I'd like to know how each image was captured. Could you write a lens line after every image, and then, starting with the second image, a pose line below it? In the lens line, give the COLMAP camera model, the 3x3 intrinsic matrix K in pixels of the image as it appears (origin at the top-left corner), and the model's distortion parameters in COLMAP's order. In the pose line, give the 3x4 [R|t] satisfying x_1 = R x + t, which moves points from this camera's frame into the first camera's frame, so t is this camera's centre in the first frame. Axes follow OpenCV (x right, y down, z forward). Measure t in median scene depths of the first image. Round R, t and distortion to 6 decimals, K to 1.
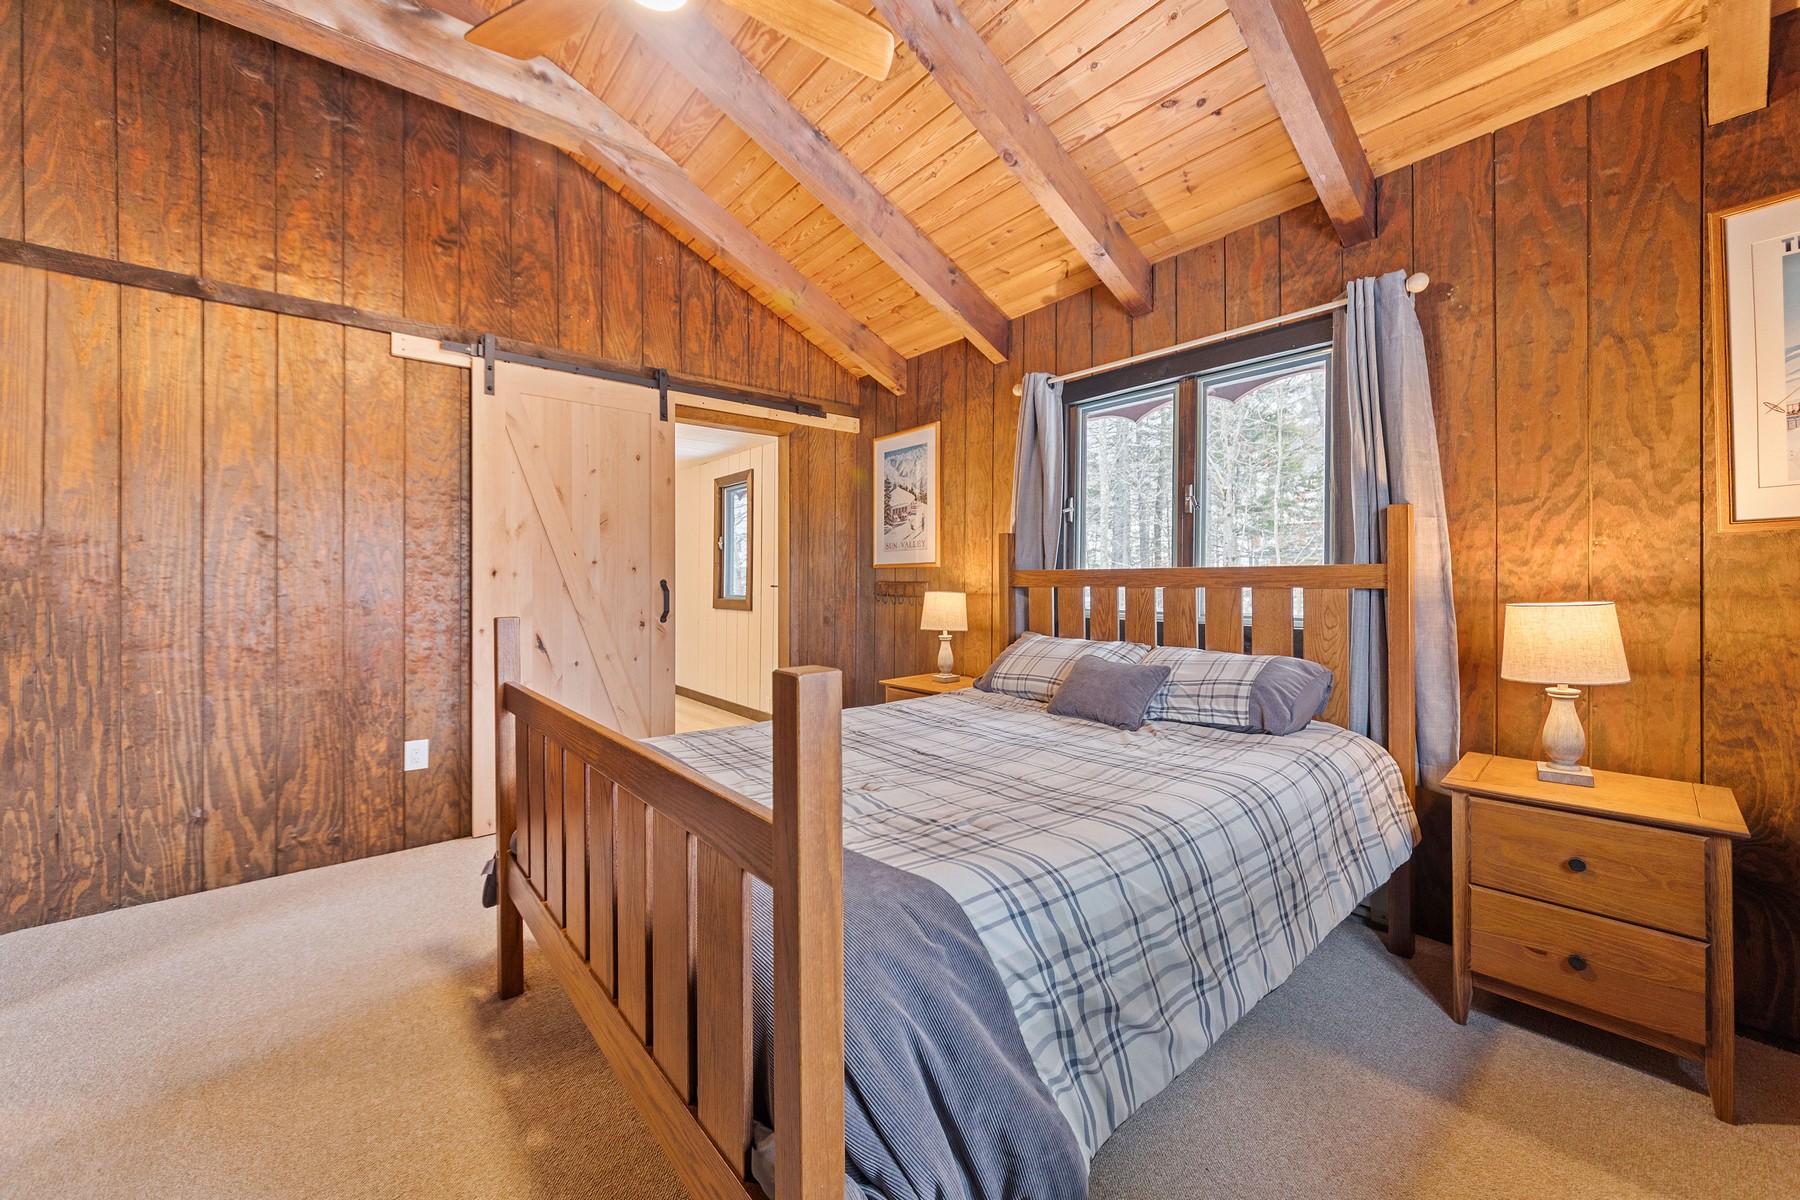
lens RADIAL K [[683.8, 0, 902.8], [0, 683.8, 582.1], [0, 0, 1]] dist [-0.000980, -0.000125]
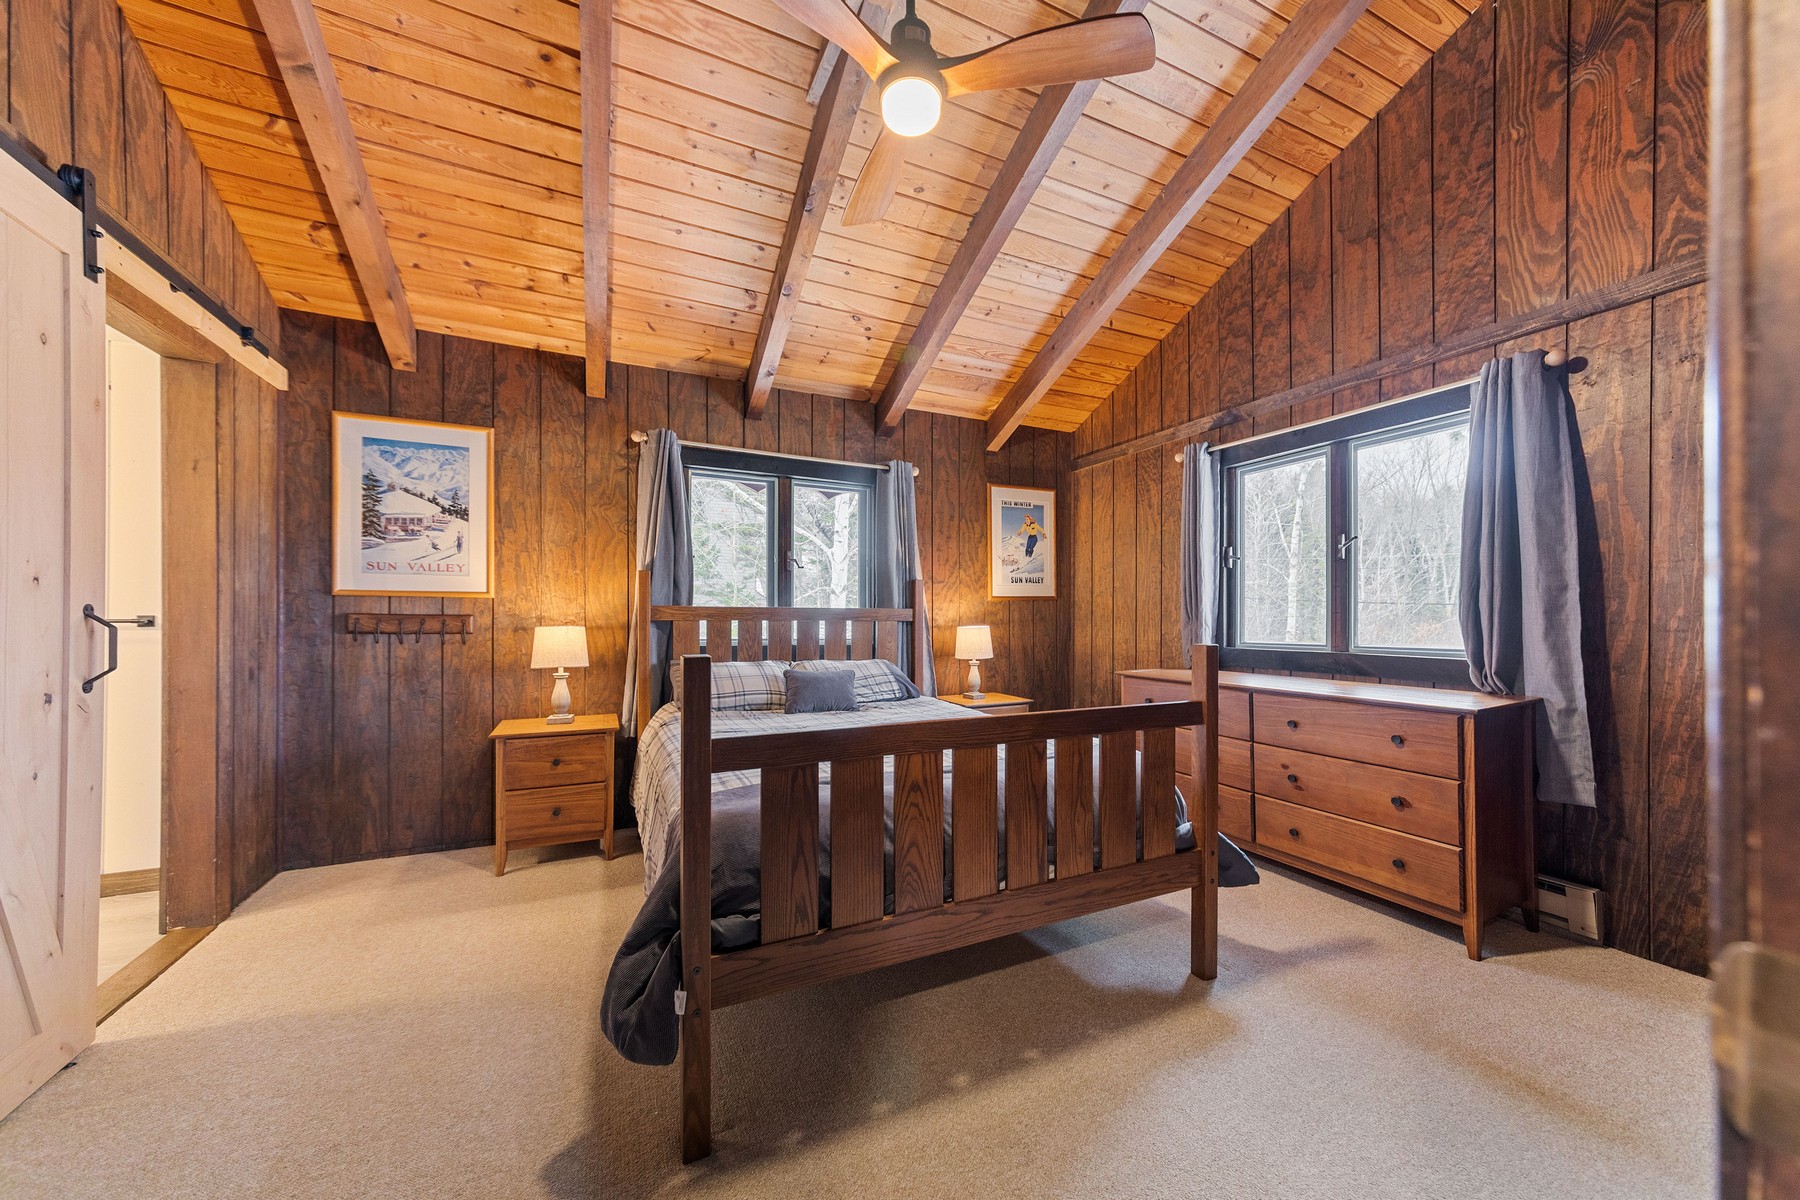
lens RADIAL K [[642.8, 0, 900.4], [0, 642.8, 617.5], [0, 0, 1]] dist [-0.001322, 0.001164]
pose [[0.251030, 0.006280, 0.967959, -0.671217], [-0.004112, 0.999977, -0.005421, 0.005812], [-0.967971, -0.002619, 0.251050, 0.334295]]
